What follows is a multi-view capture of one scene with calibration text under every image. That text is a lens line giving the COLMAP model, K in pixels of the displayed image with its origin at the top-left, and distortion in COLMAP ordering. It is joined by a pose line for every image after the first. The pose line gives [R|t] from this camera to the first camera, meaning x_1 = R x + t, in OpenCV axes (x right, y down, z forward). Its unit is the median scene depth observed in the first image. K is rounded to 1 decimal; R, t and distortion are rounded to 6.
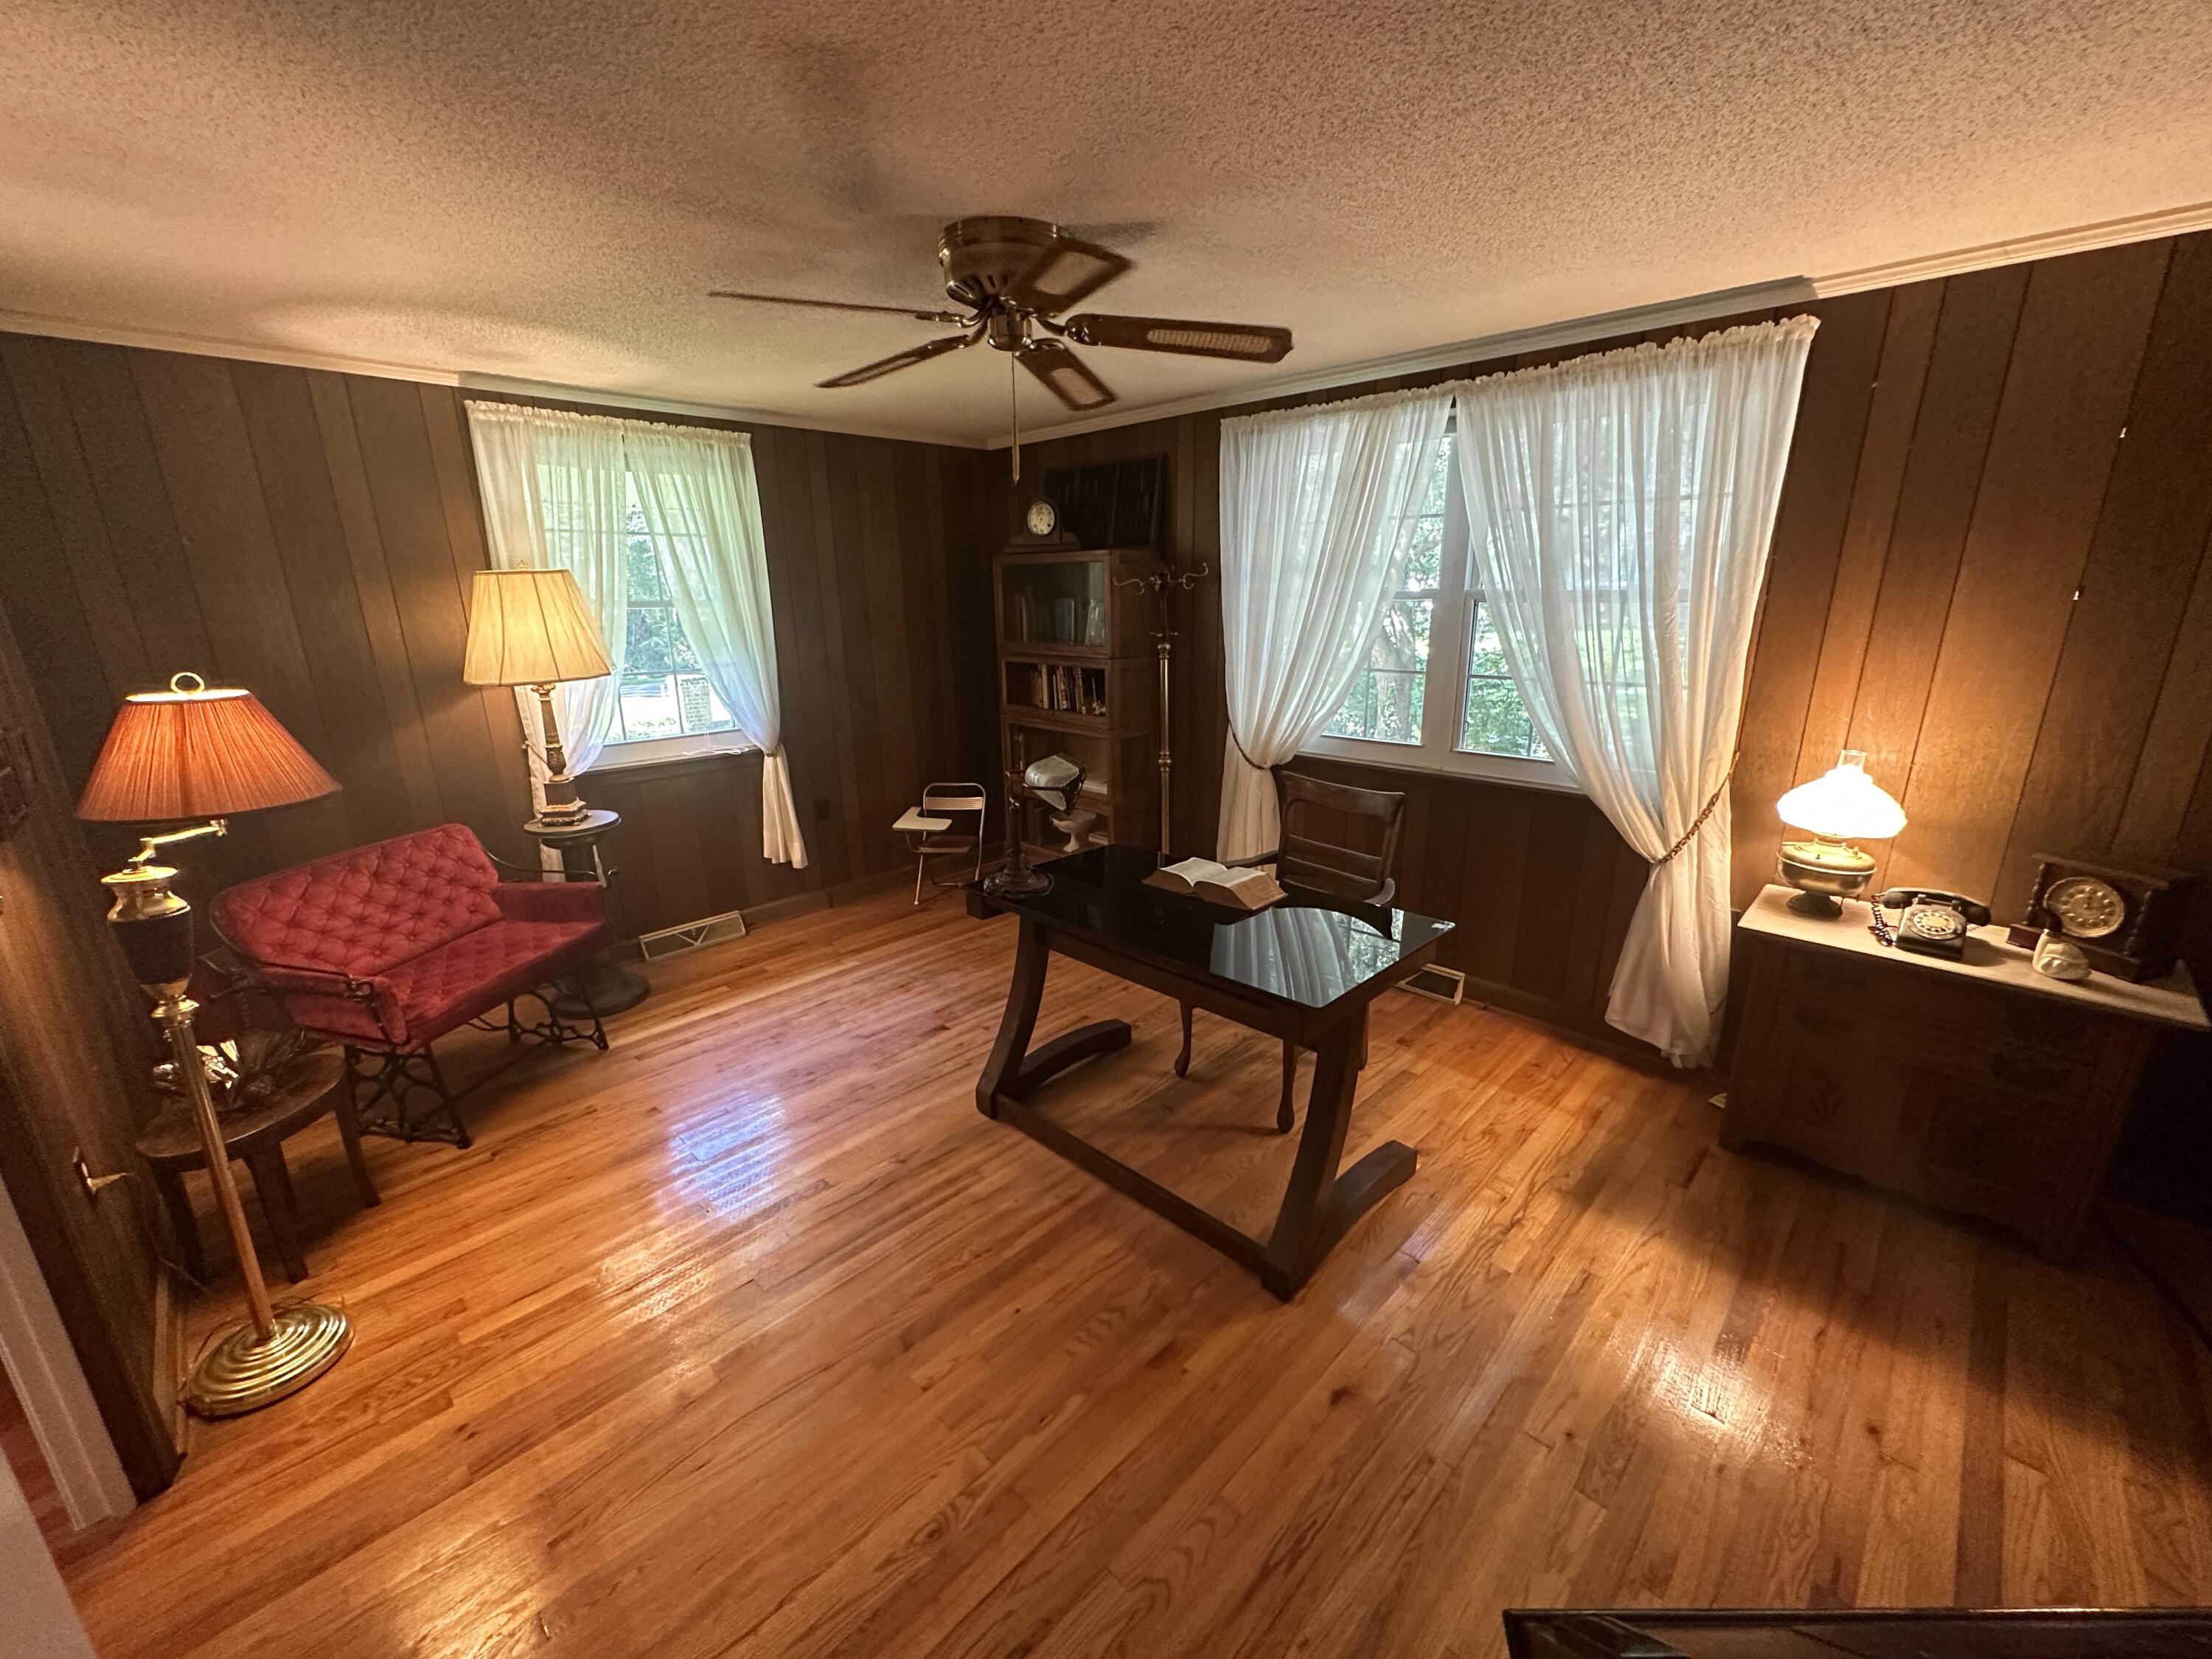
lens RADIAL K [[884.6, 0, 1106.0], [0, 884.6, 829.5], [0, 0, 1]] dist [-0.001689, -0.000060]
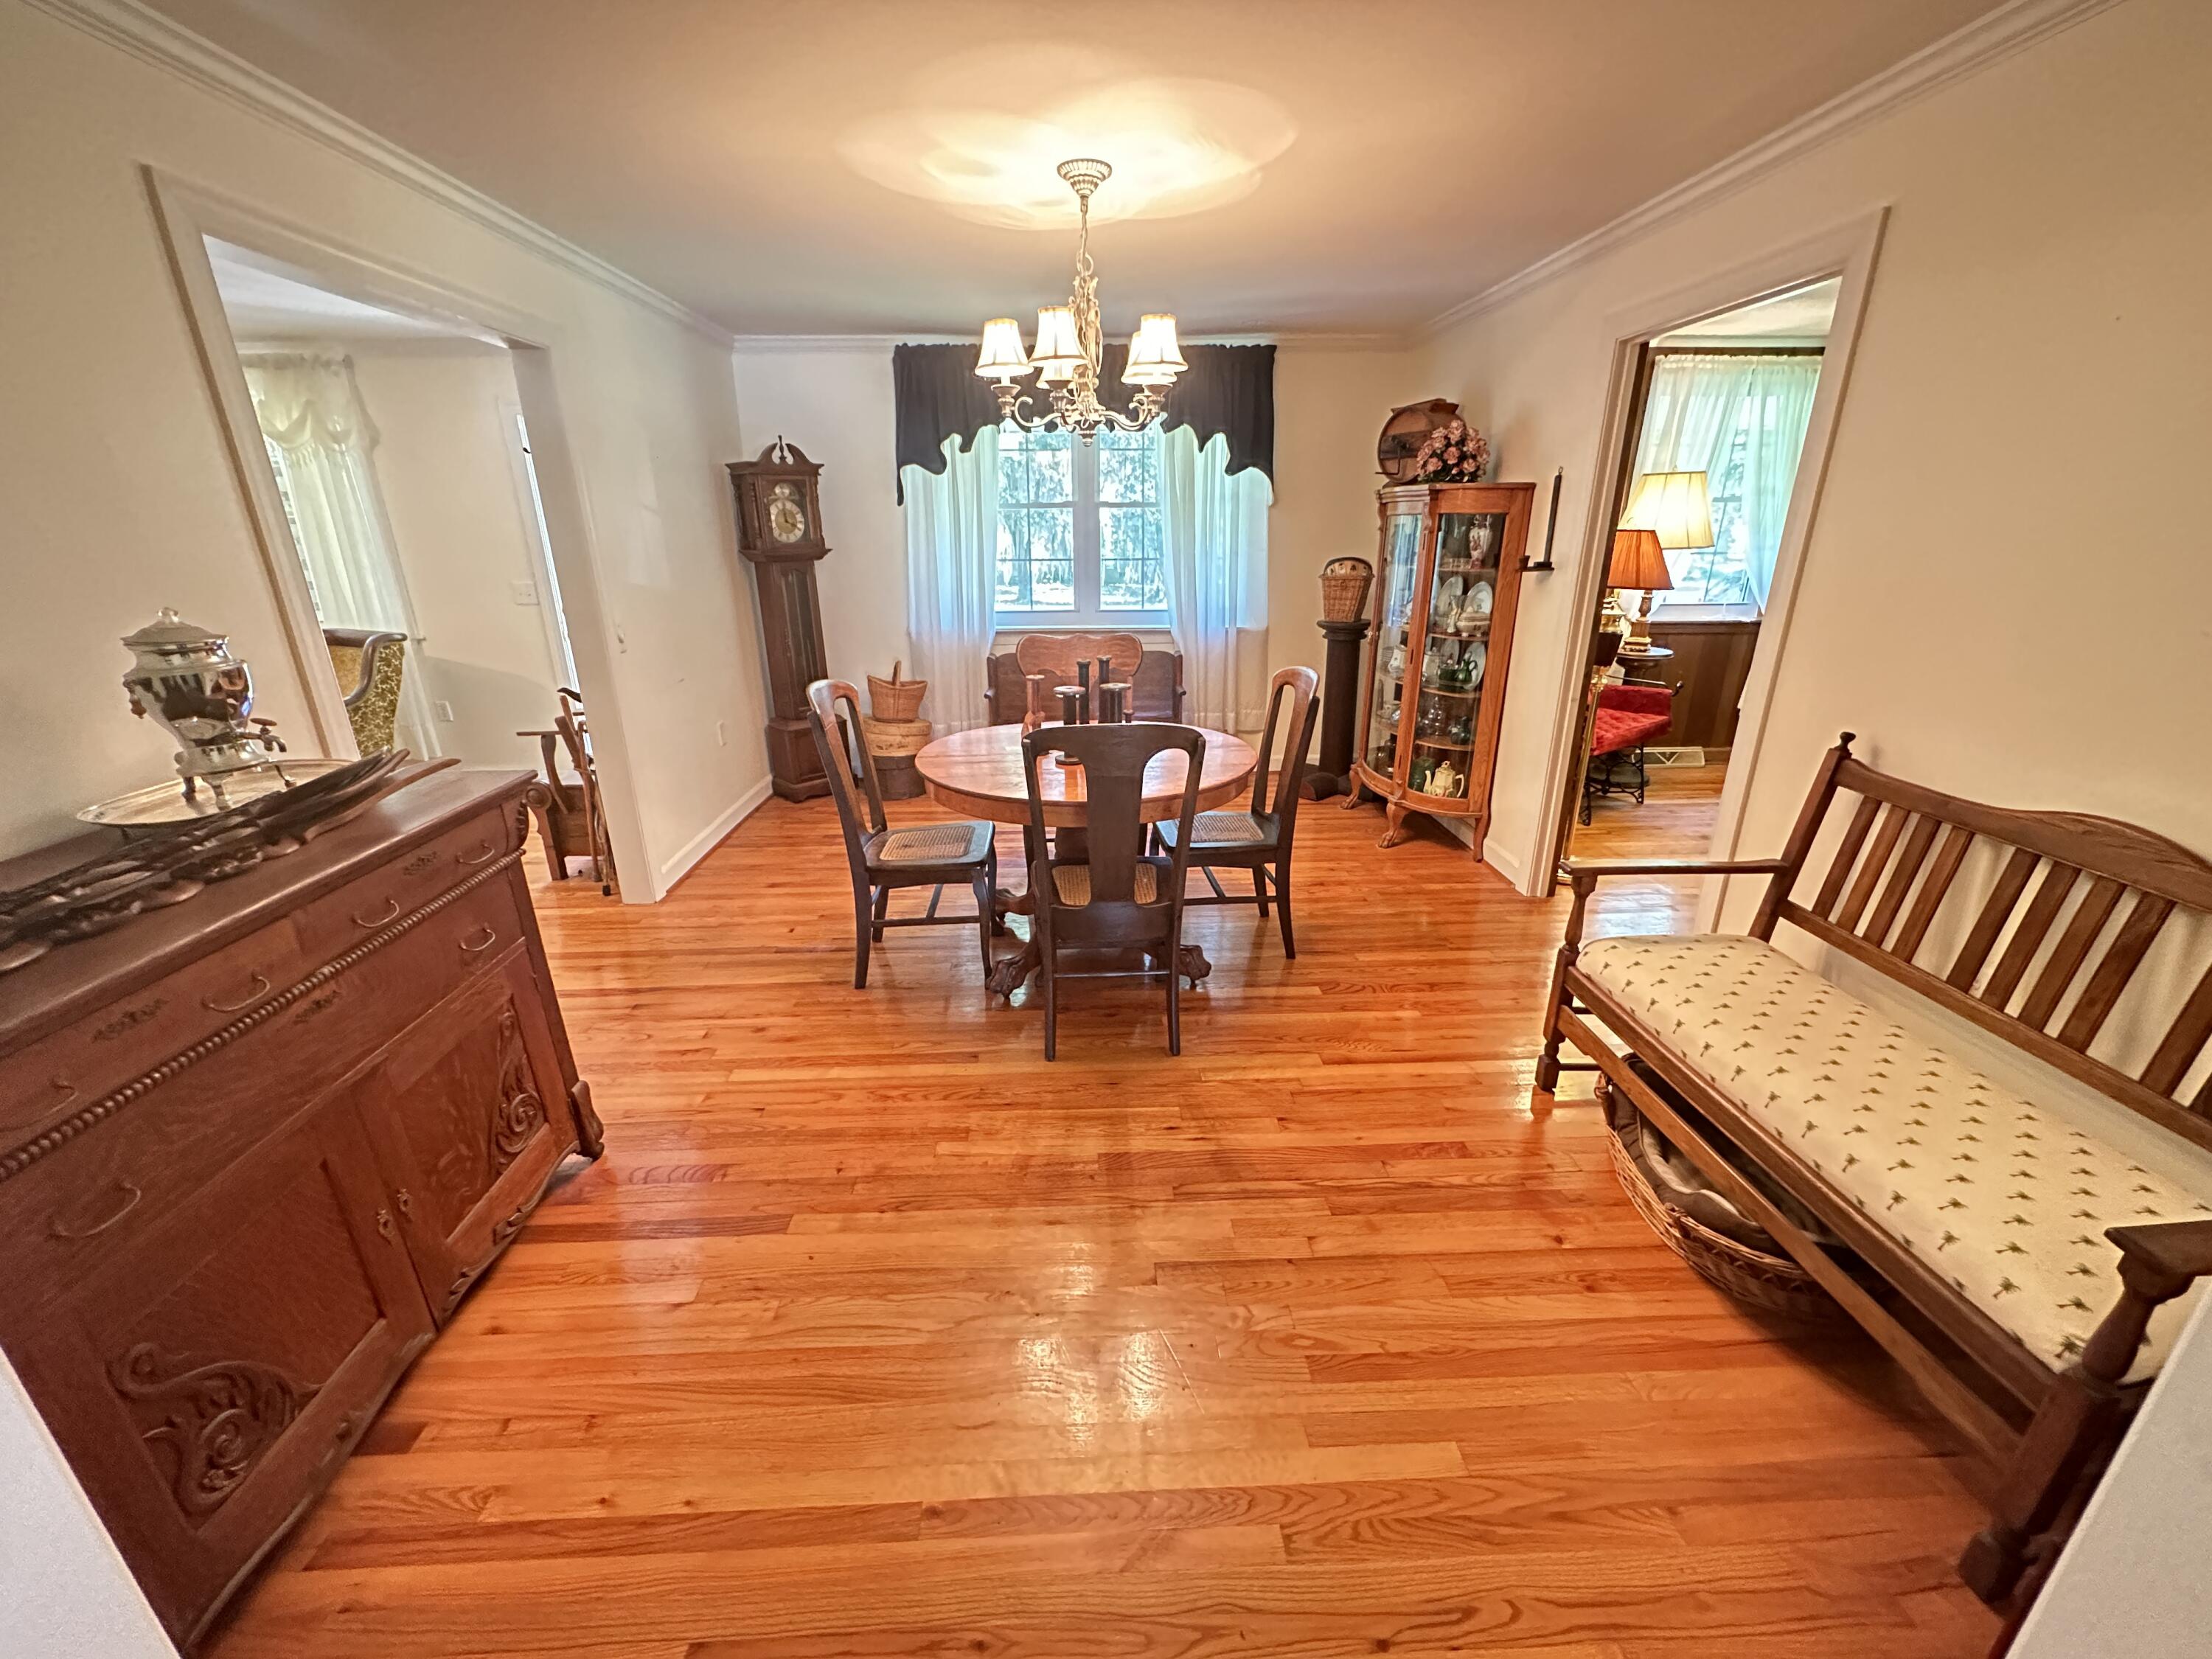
lens RADIAL K [[884.6, 0, 1106.0], [0, 884.6, 829.5], [0, 0, 1]] dist [-0.001689, -0.000060]
pose [[0.731705, 0.232270, -0.640826, -0.248063], [-0.183088, 0.972573, 0.143460, 0.227881], [0.656572, 0.012358, 0.754162, -0.664673]]
